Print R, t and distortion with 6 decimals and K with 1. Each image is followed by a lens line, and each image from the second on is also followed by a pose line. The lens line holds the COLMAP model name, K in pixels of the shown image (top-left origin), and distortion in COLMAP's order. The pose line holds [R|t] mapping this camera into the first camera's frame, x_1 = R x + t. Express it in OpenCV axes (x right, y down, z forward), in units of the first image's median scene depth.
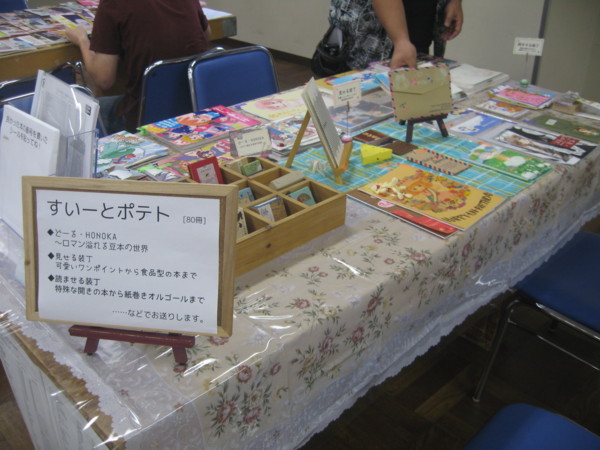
lens RADIAL K [[687.1, 0, 300.0], [0, 687.1, 225.0], [0, 0, 1]] dist [-0.130314, 0.029511]
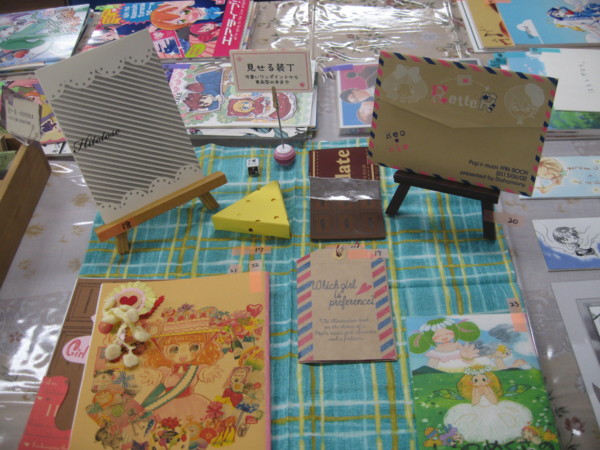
lens RADIAL K [[687.1, 0, 300.0], [0, 687.1, 225.0], [0, 0, 1]] dist [-0.130314, 0.029511]
pose [[0.670702, 0.467448, -0.575892, 0.373012], [-0.267312, 0.876579, 0.400193, -0.274169], [0.691884, -0.114467, 0.712877, 0.631609]]
